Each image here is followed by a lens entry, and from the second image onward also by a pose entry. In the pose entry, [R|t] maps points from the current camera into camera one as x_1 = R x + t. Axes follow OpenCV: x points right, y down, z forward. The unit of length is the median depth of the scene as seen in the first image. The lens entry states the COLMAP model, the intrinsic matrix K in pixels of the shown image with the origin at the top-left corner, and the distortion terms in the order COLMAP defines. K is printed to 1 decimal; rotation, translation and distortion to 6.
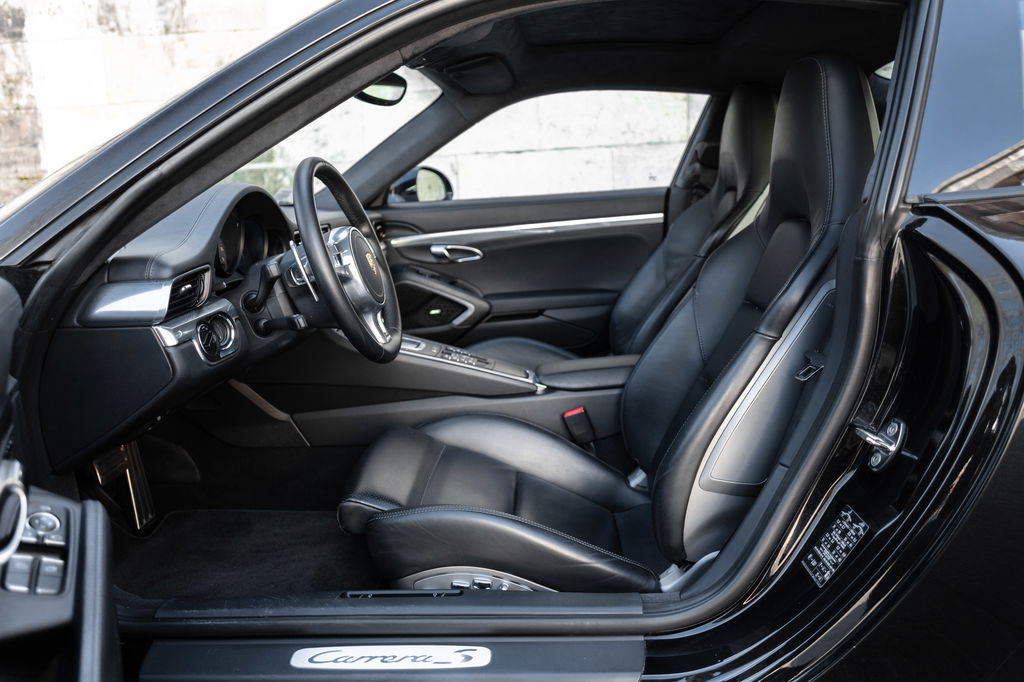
lens RADIAL K [[745.3, 0, 493.1], [0, 745.3, 352.0], [0, 0, 1]] dist [0.000258, -0.003662]
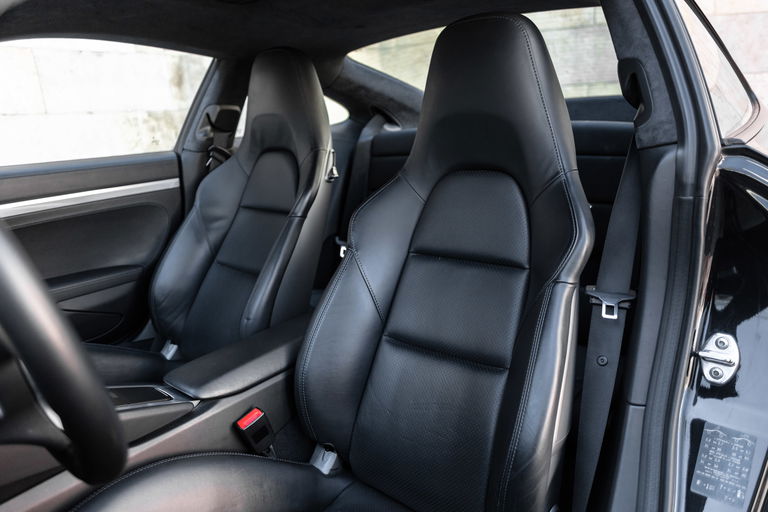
lens RADIAL K [[559.0, 0, 369.8], [0, 559.0, 264.3], [0, 0, 1]] dist [0.000258, -0.003662]
pose [[0.633291, -0.166775, 0.755730, -0.189733], [0.190781, 0.980011, 0.056397, -0.073353], [-0.750030, 0.108463, 0.652450, 0.370350]]
